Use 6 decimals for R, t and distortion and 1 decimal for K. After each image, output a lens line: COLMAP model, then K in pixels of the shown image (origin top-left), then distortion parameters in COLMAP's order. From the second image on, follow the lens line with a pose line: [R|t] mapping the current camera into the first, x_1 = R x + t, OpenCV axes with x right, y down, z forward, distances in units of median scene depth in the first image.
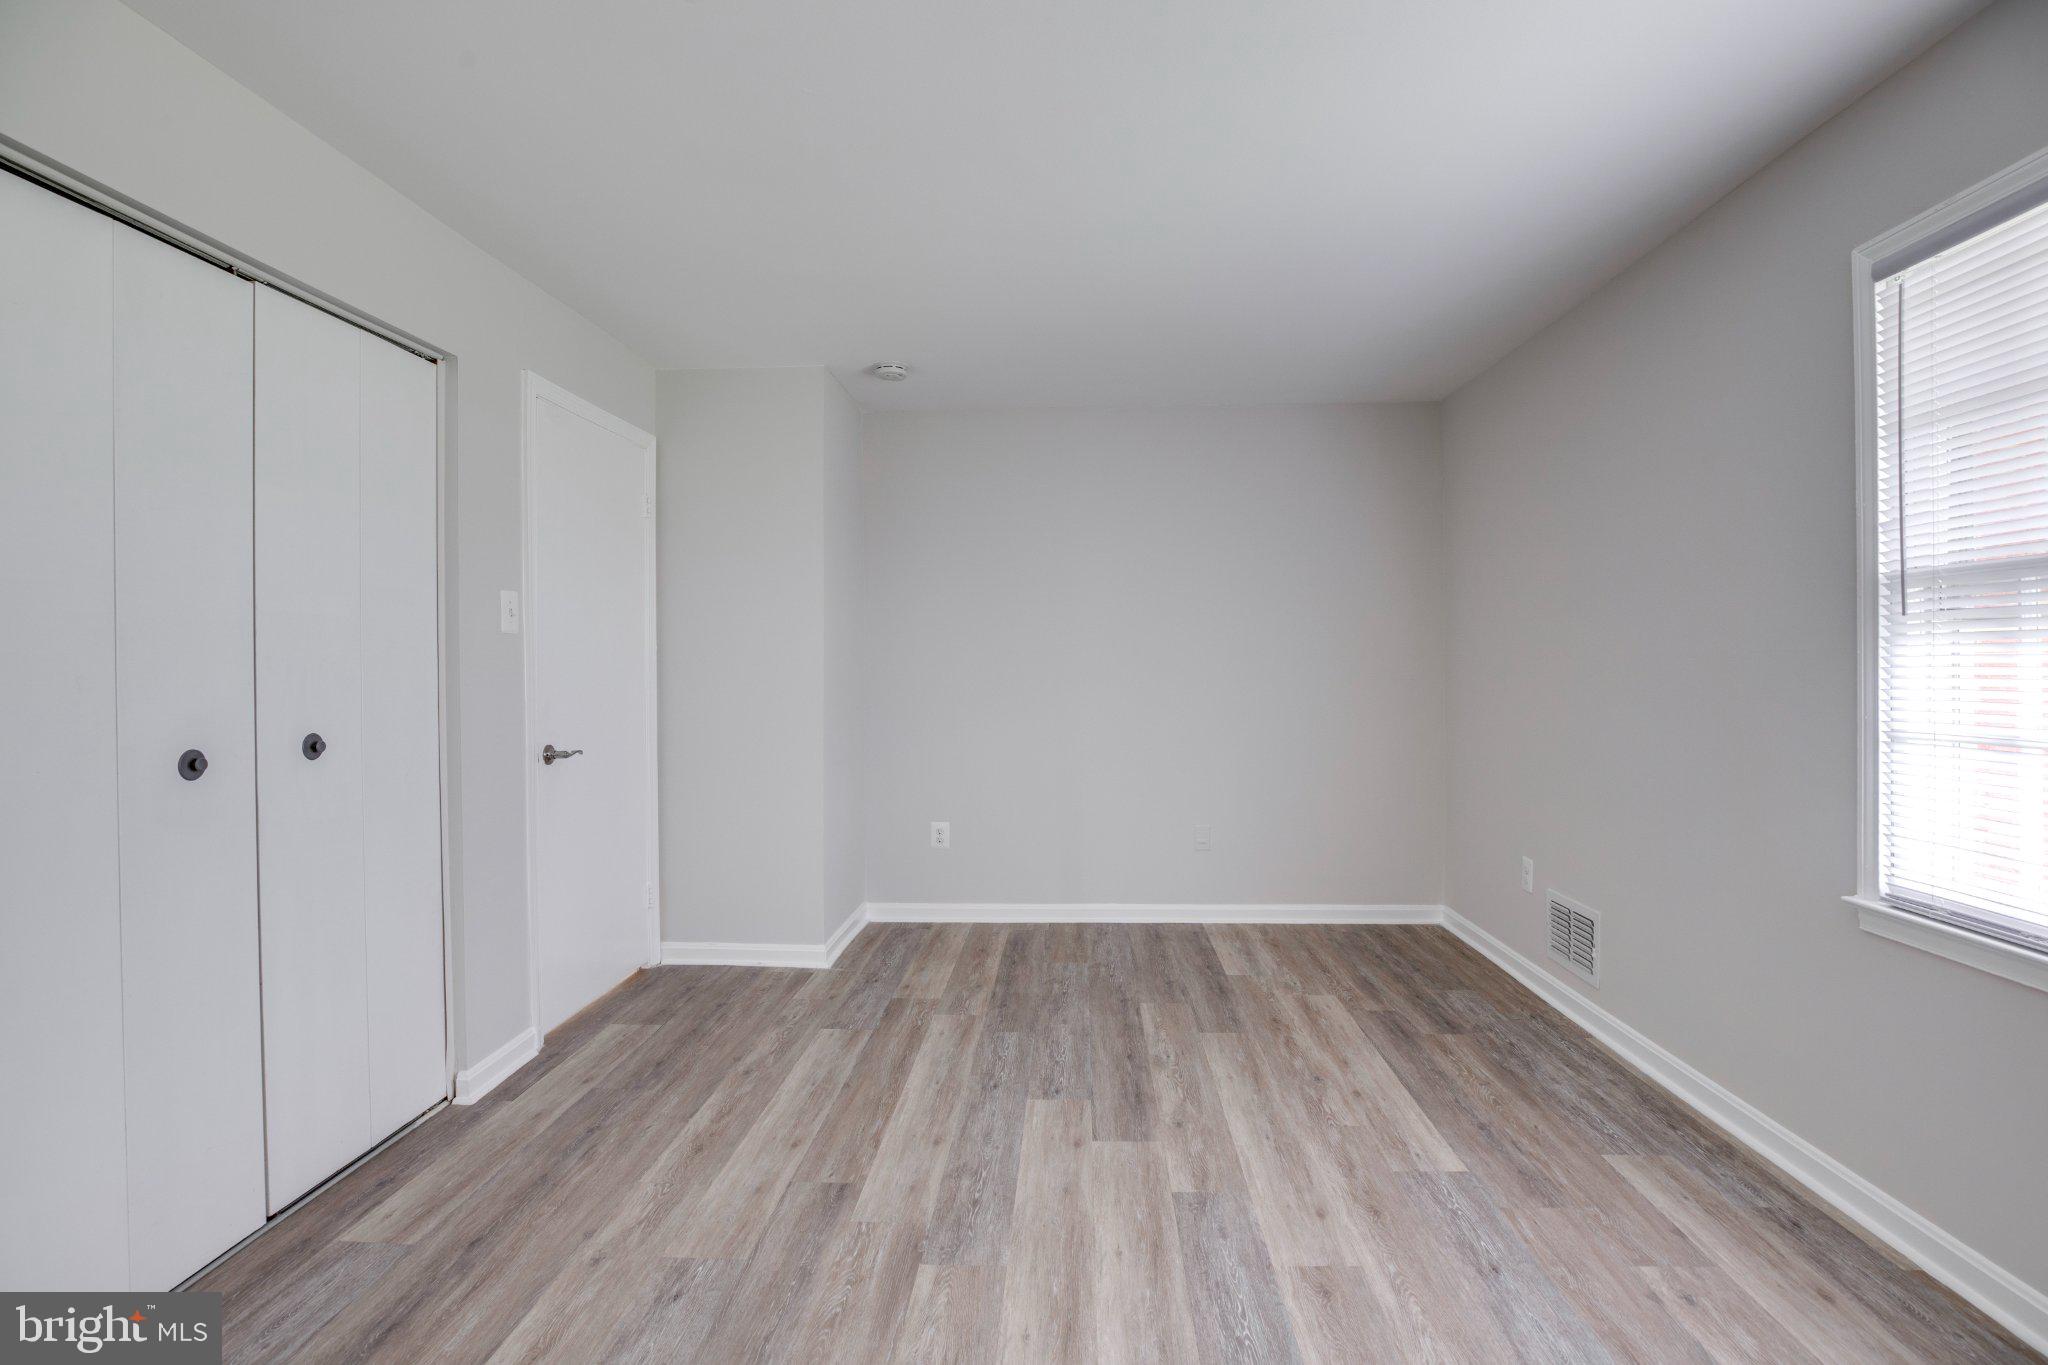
lens RADIAL K [[938.5, 0, 1036.8], [0, 938.5, 669.5], [0, 0, 1]] dist [-0.044263, 0.010851]
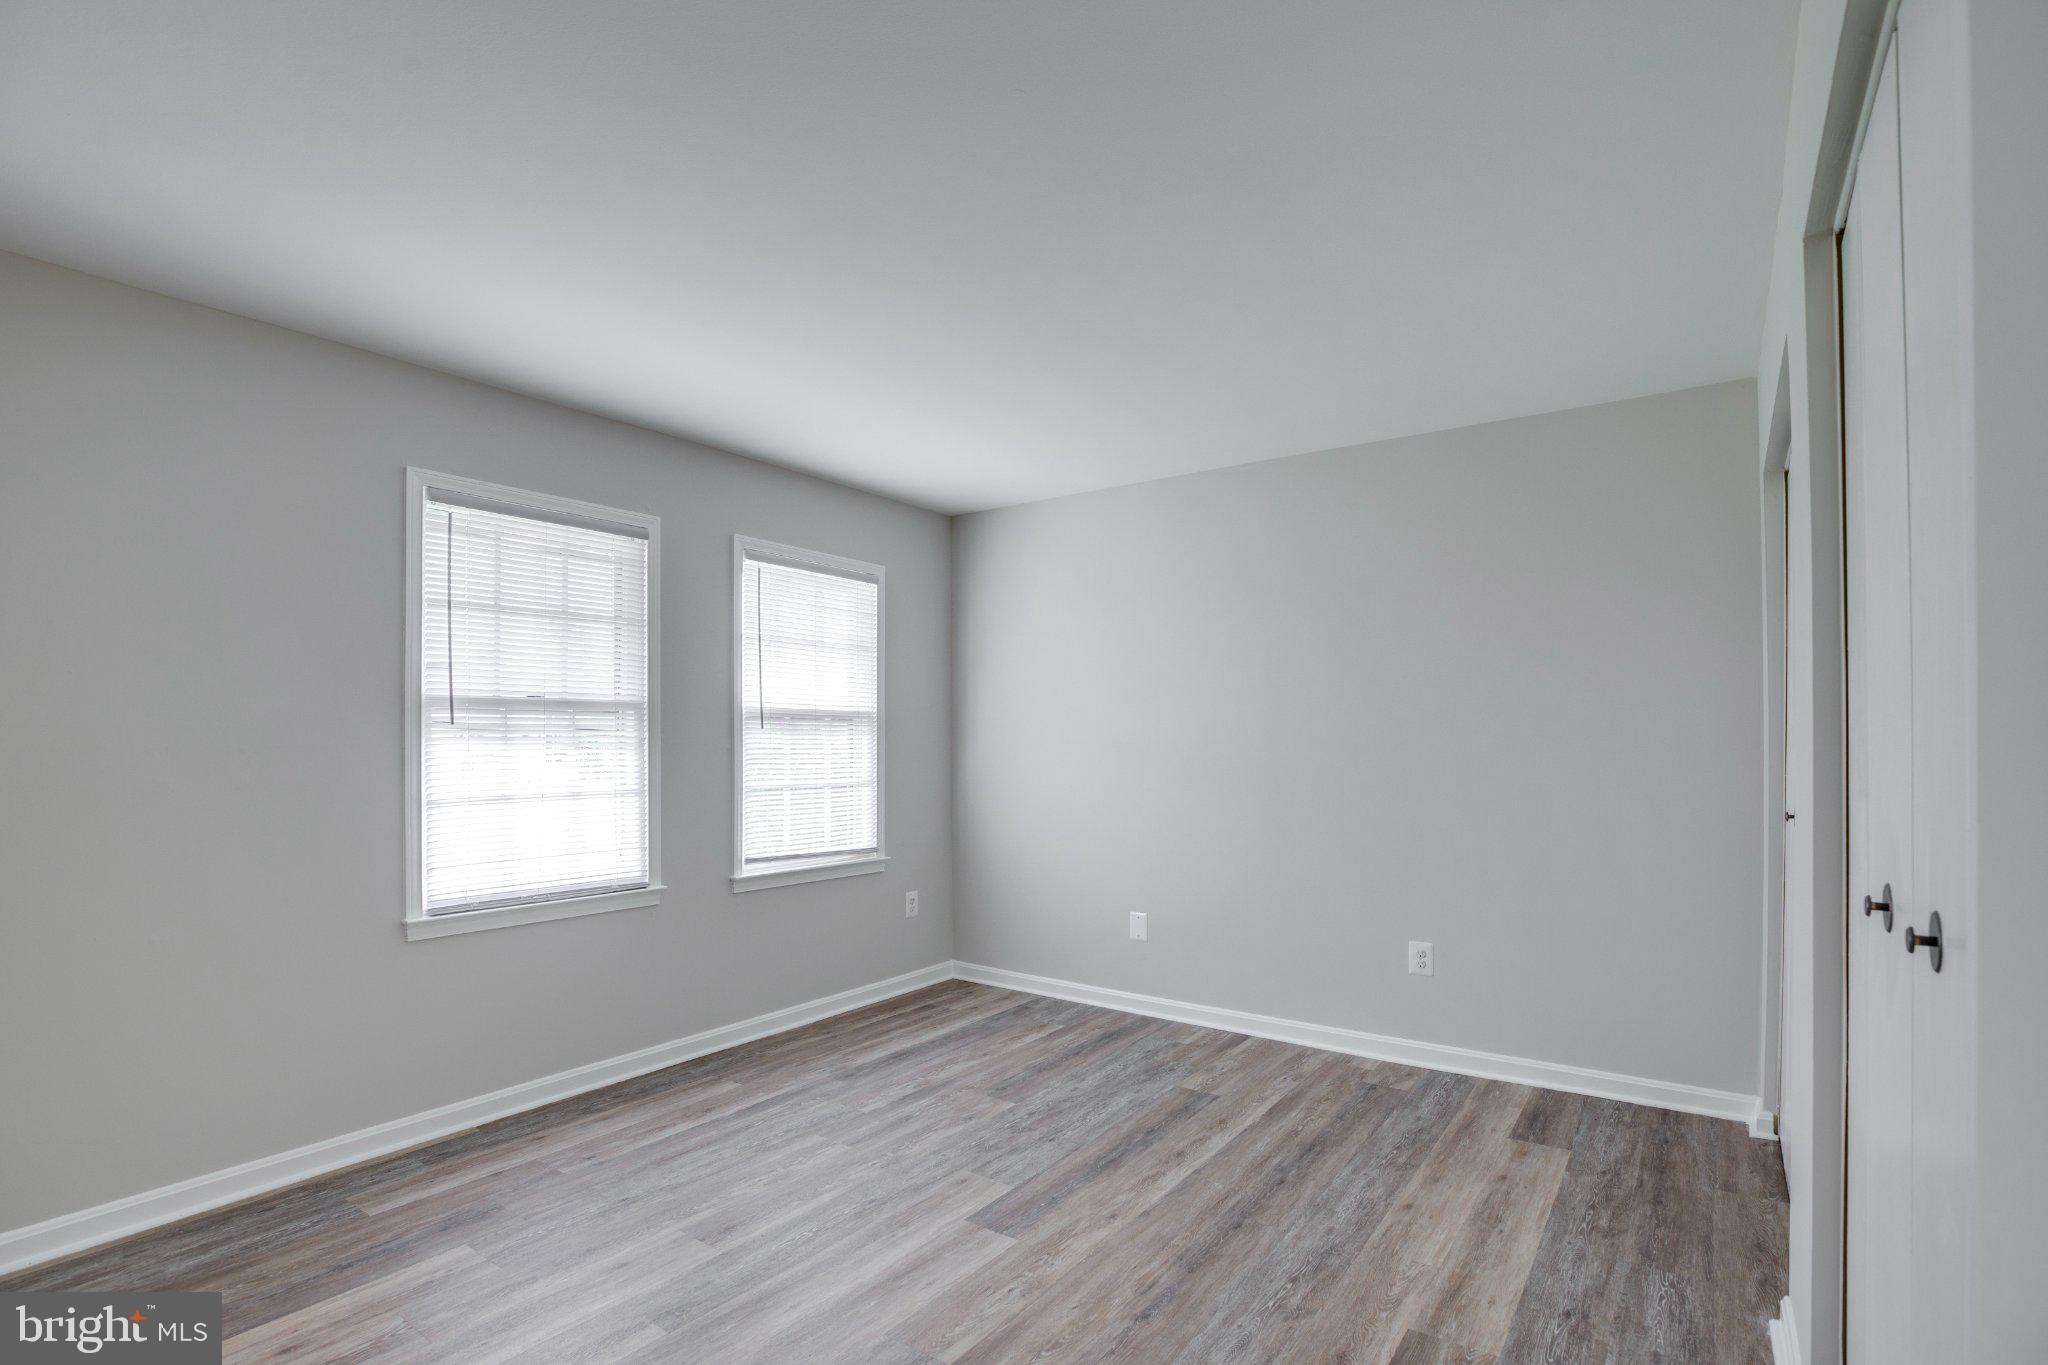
lens RADIAL K [[992.5, 0, 1002.5], [0, 992.5, 738.6], [0, 0, 1]] dist [-0.045837, 0.013663]
pose [[-0.825267, 0.013264, 0.564587, -0.735409], [0.013345, 0.999903, -0.003985, -0.014495], [-0.564585, 0.004246, -0.825364, 1.744091]]
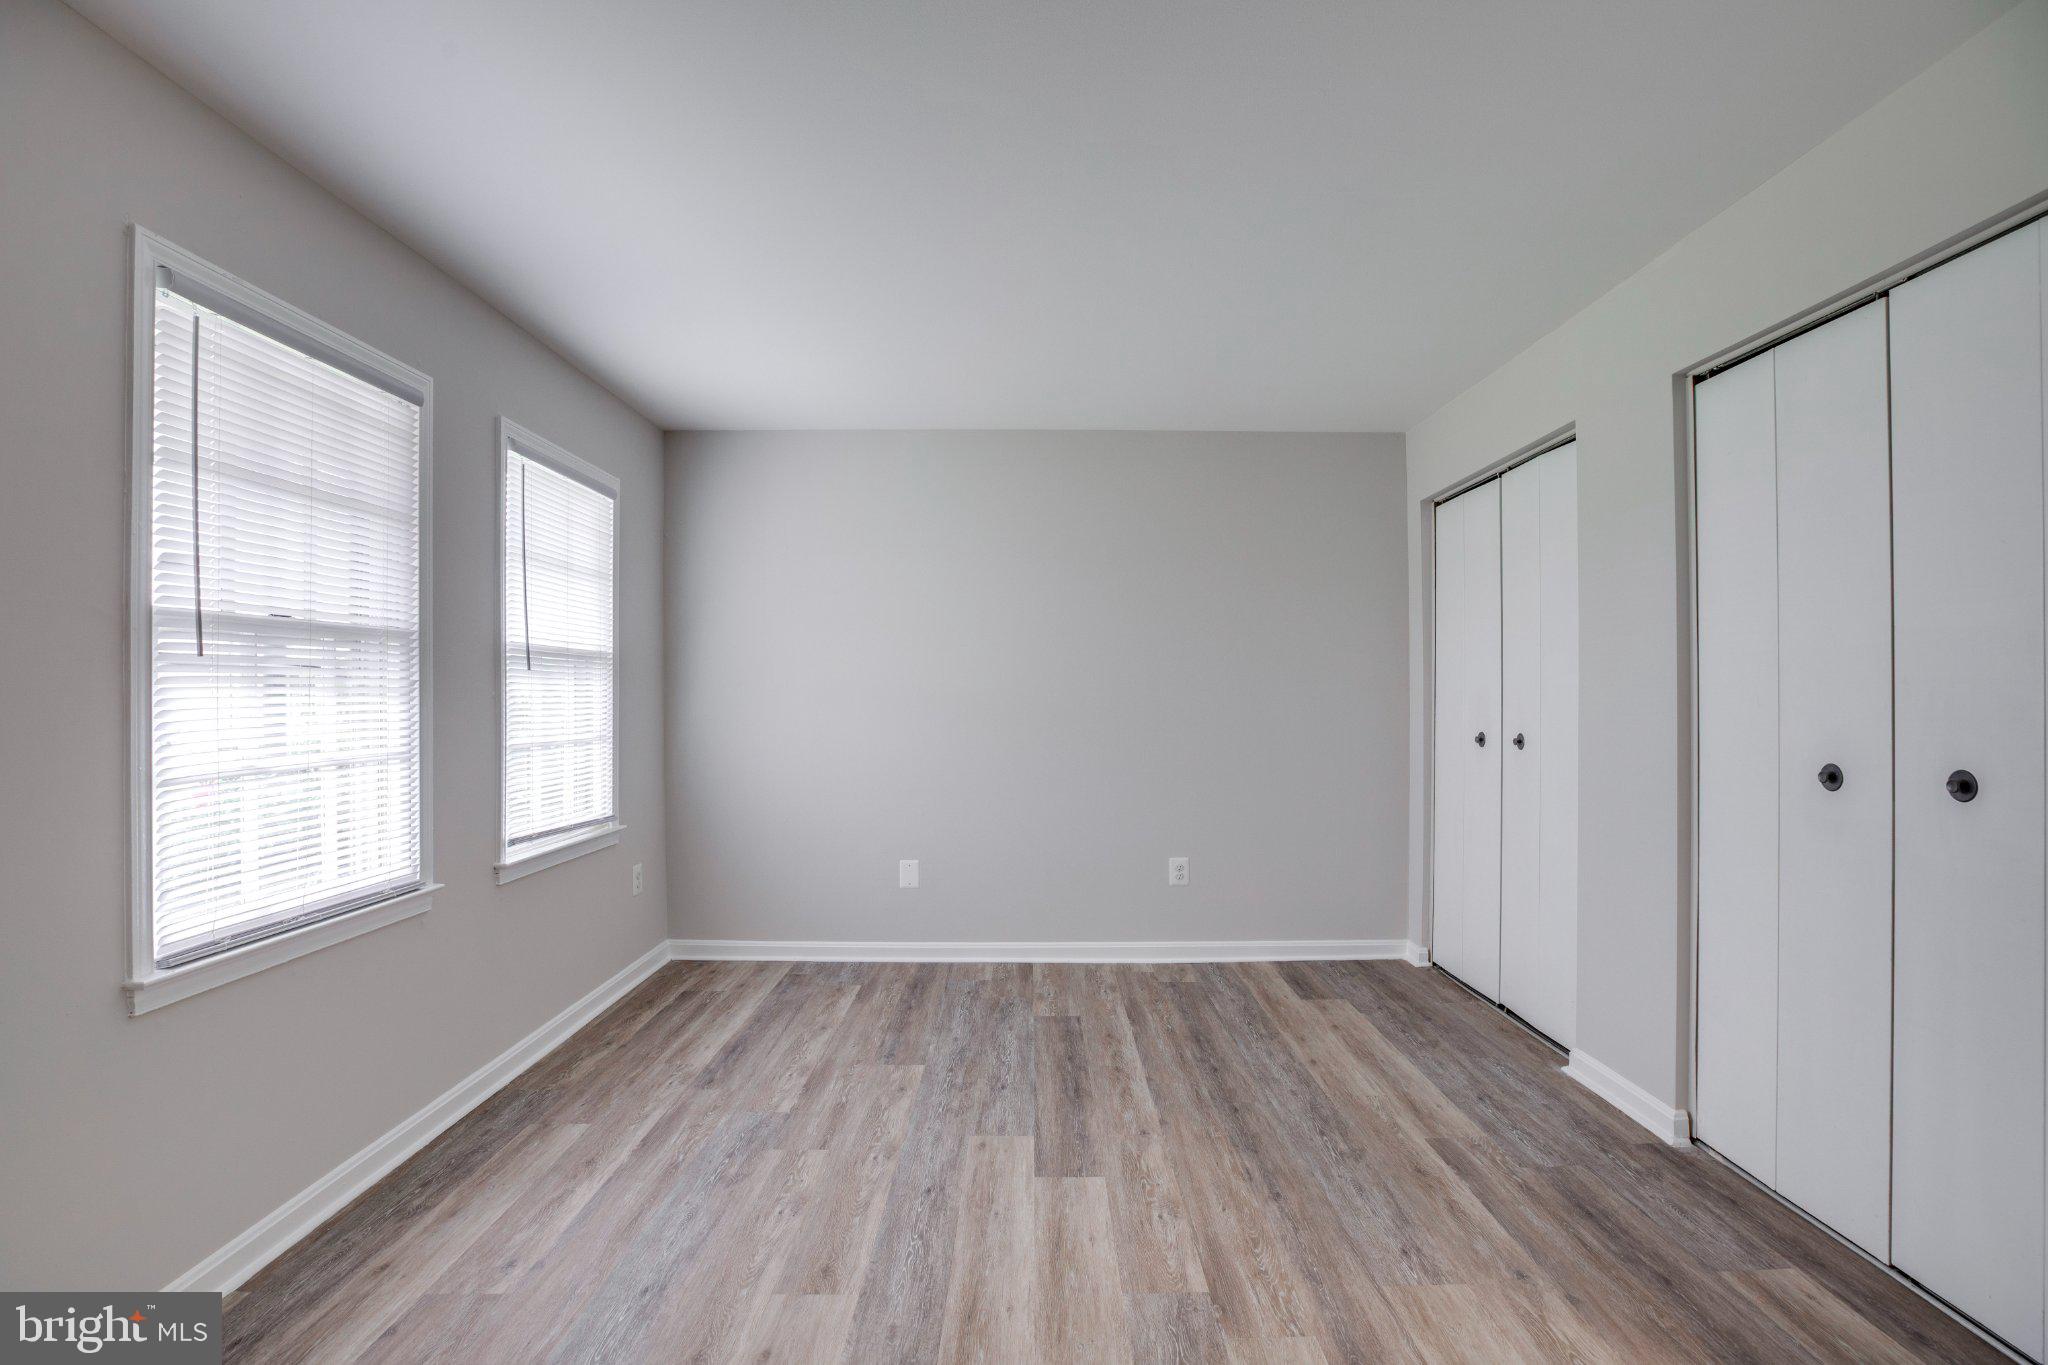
lens RADIAL K [[985.2, 0, 1049.8], [0, 985.2, 689.4], [0, 0, 1]] dist [-0.047309, 0.014494]
pose [[-0.997978, 0.010495, -0.062688, 0.101197], [0.010286, 0.999940, 0.003660, -0.016915], [0.062723, 0.003008, -0.998026, 1.955943]]
